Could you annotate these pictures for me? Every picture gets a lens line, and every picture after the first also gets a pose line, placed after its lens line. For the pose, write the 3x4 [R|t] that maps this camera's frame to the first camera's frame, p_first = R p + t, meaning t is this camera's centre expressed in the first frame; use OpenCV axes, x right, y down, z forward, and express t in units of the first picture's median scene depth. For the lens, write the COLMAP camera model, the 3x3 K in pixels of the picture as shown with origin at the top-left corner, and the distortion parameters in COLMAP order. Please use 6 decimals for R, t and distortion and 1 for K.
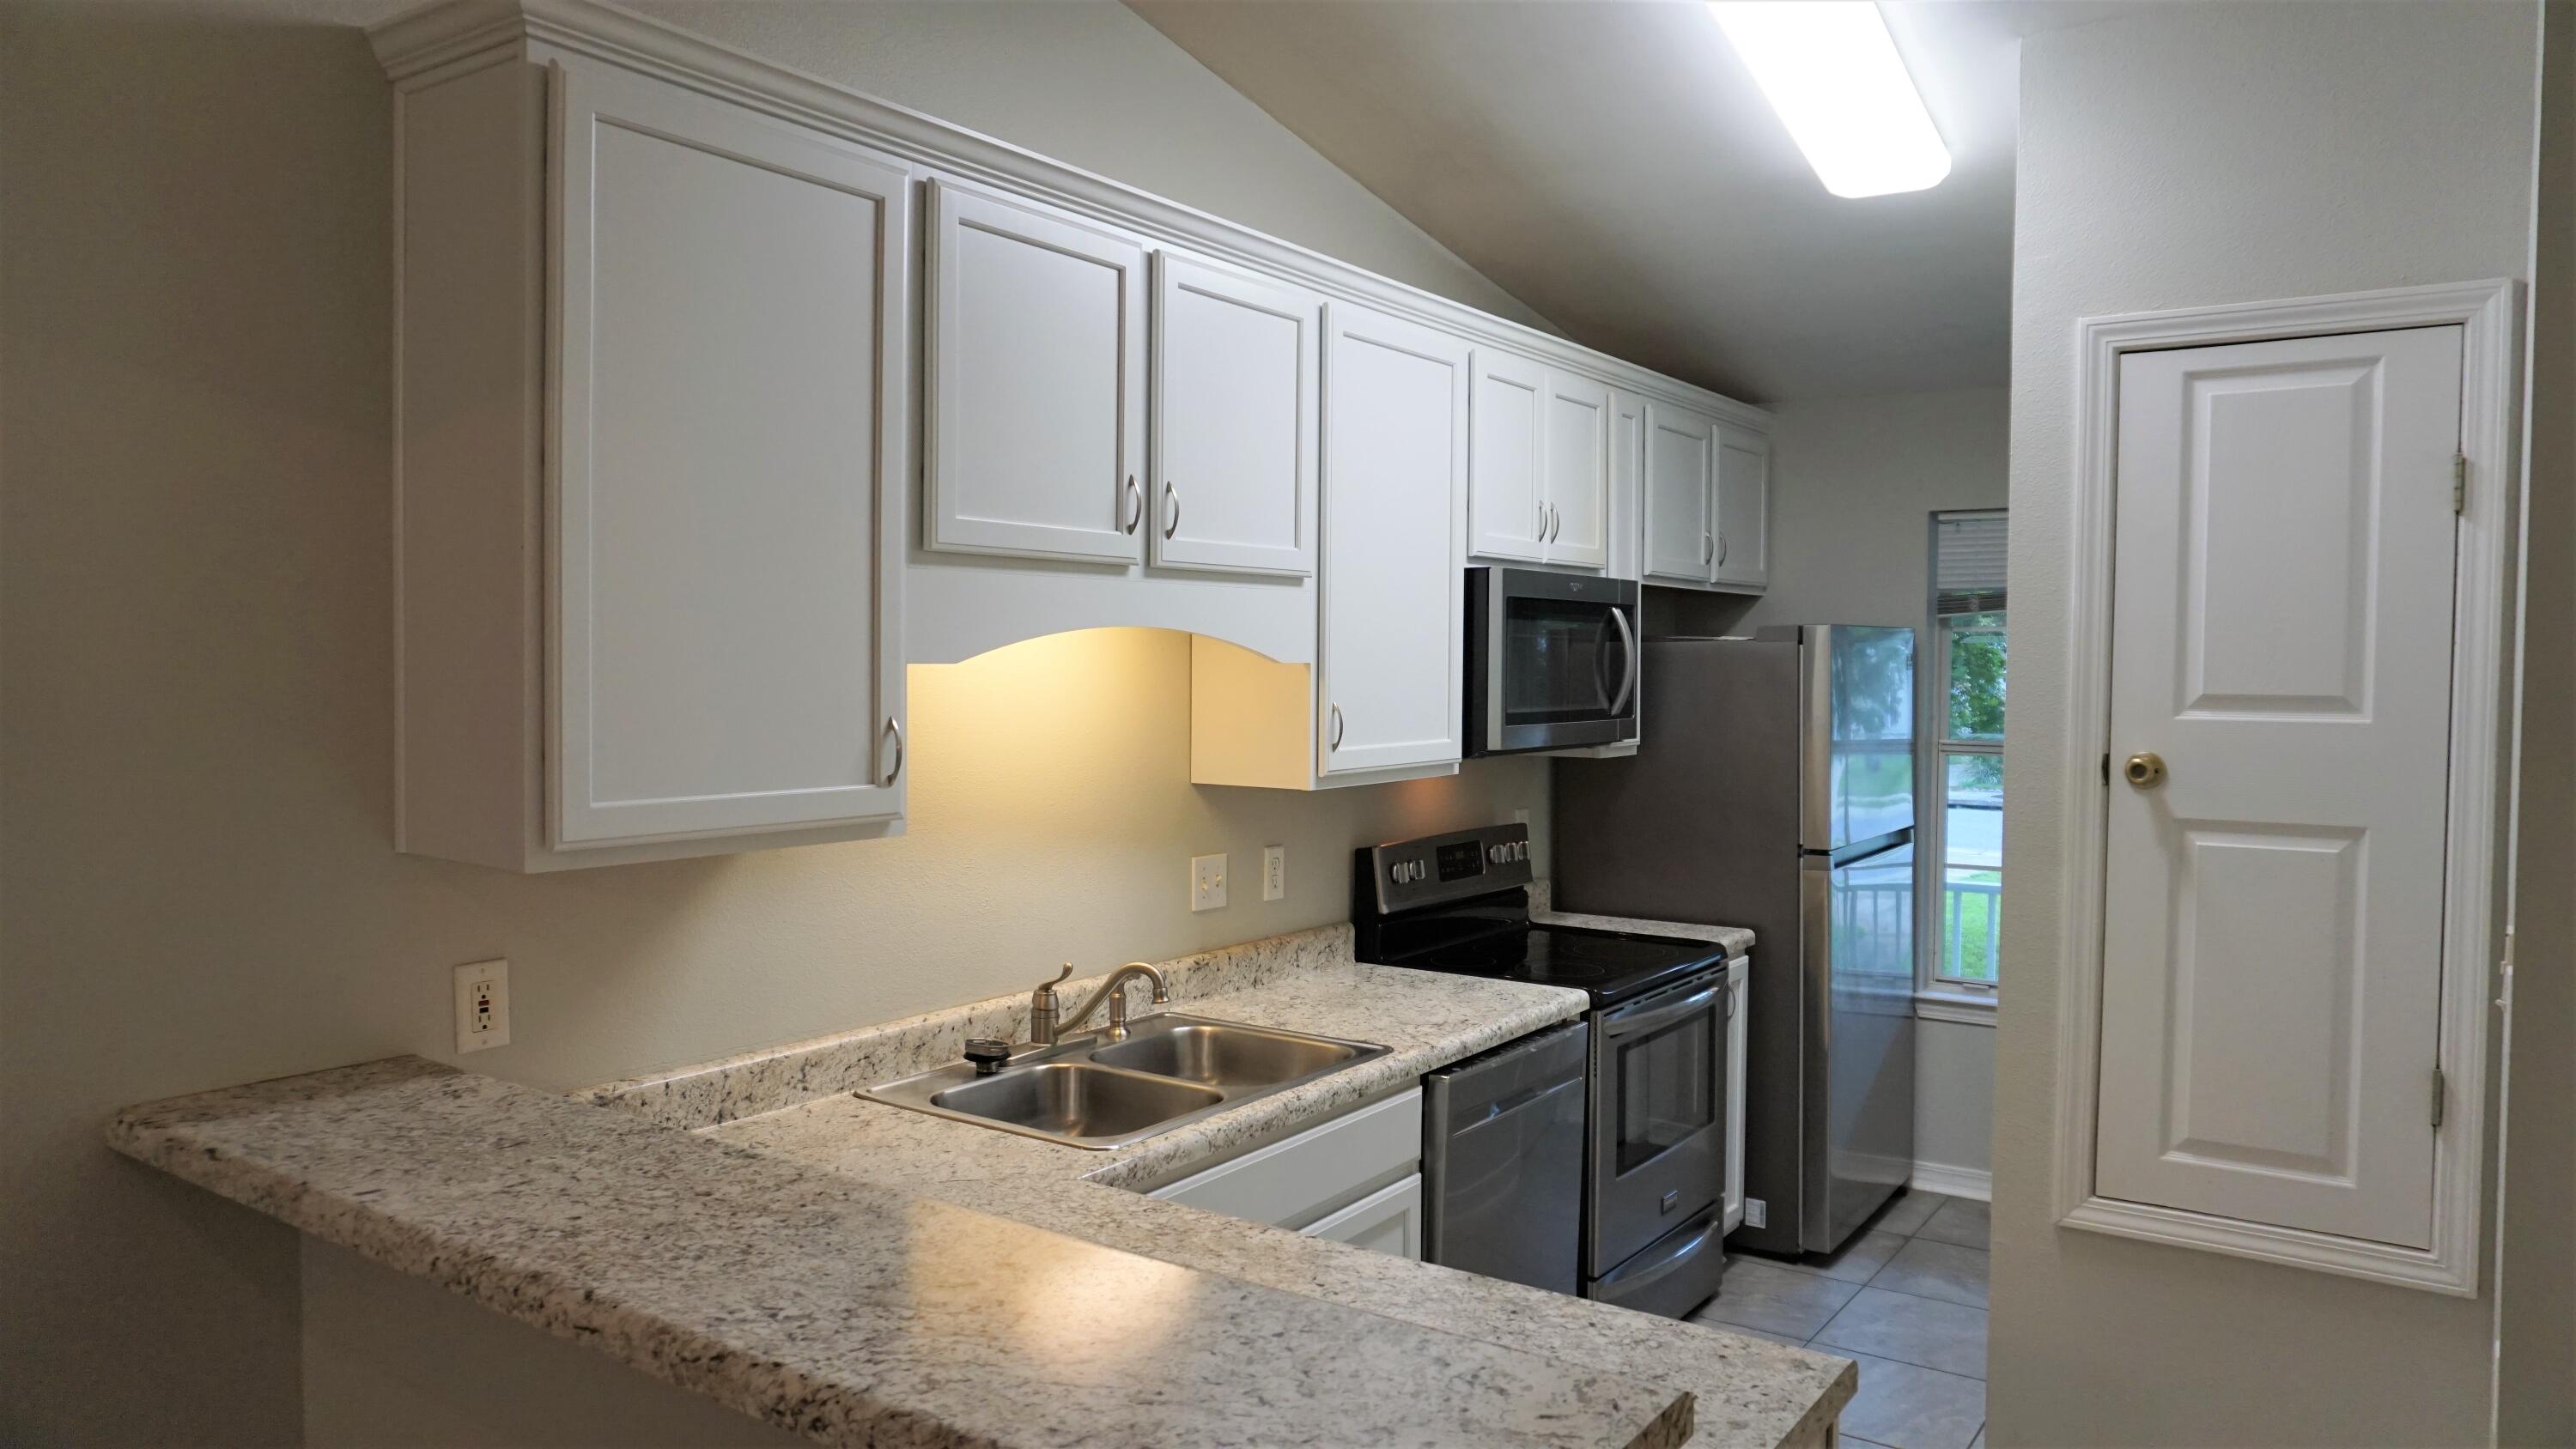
lens RADIAL K [[1765.2, 0, 1288.0], [0, 1765.2, 724.5], [0, 0, 1]] dist [-0.040623, 0.054071]
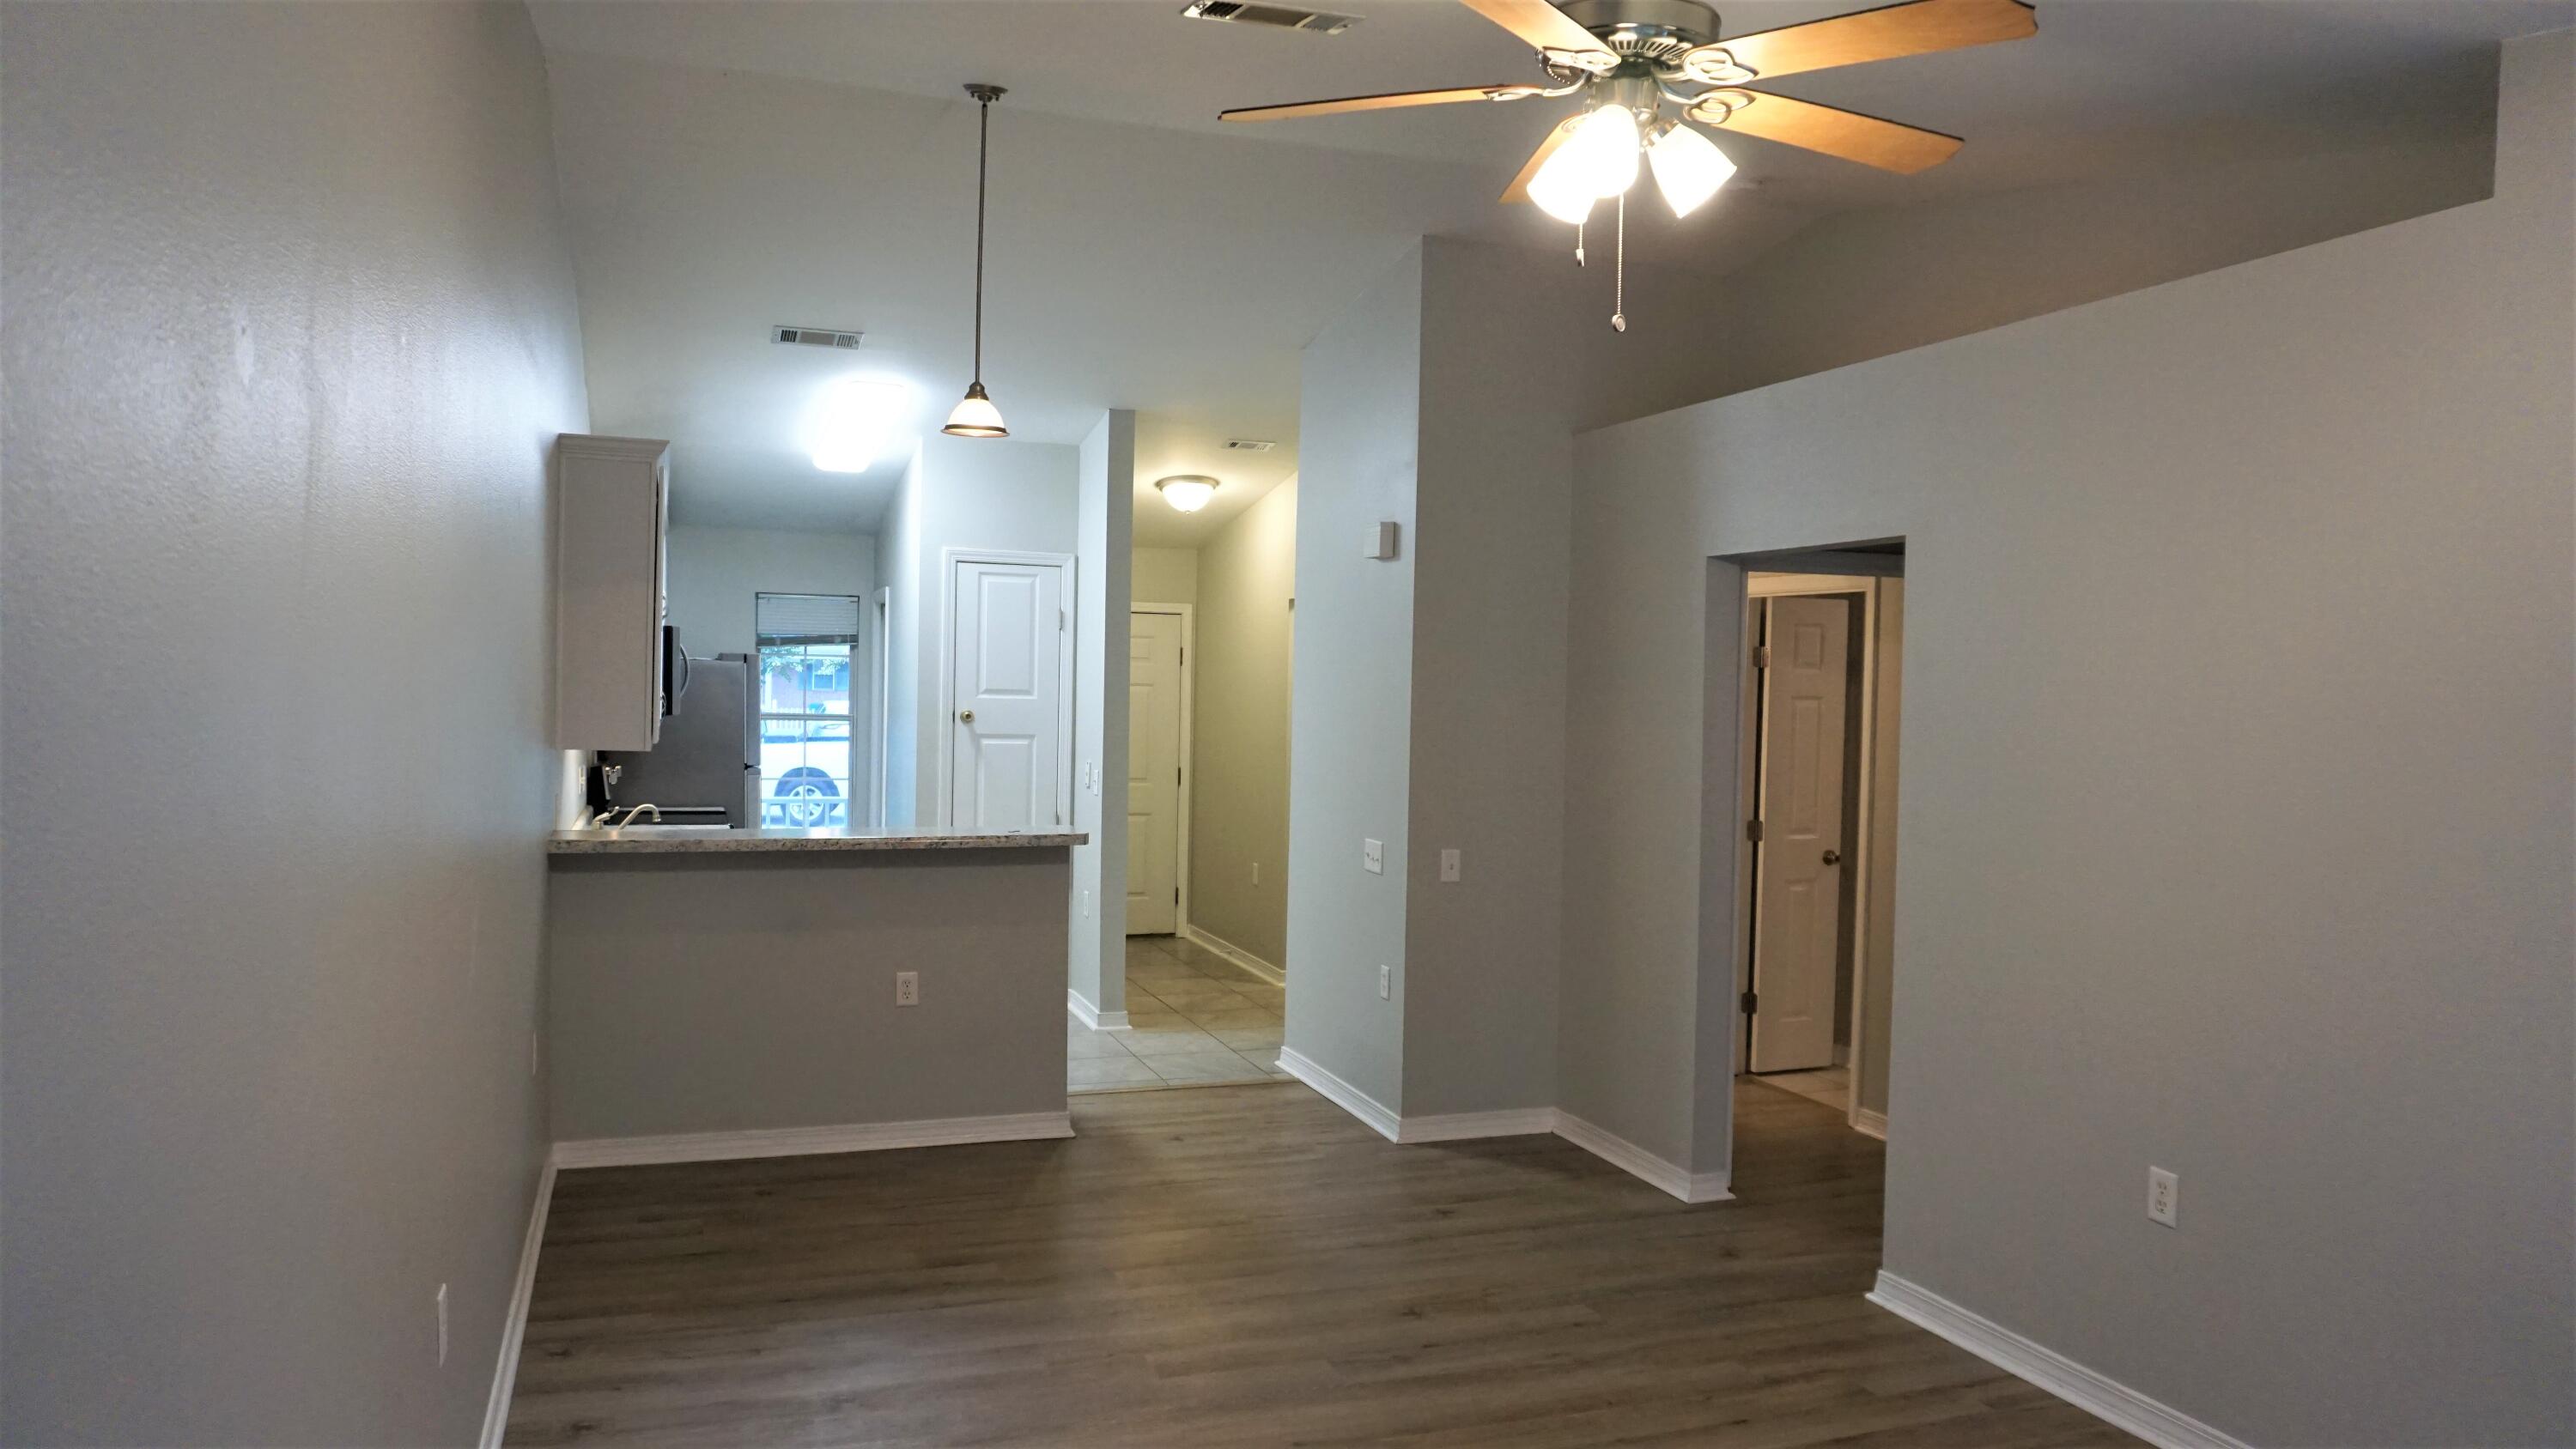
lens RADIAL K [[1765.2, 0, 1288.0], [0, 1765.2, 724.5], [0, 0, 1]] dist [-0.040623, 0.054071]
pose [[0.582820, -0.013297, 0.812493, -1.458784], [0.012087, 0.999897, 0.007693, 0.023646], [-0.812512, 0.005337, 0.582920, -1.009334]]
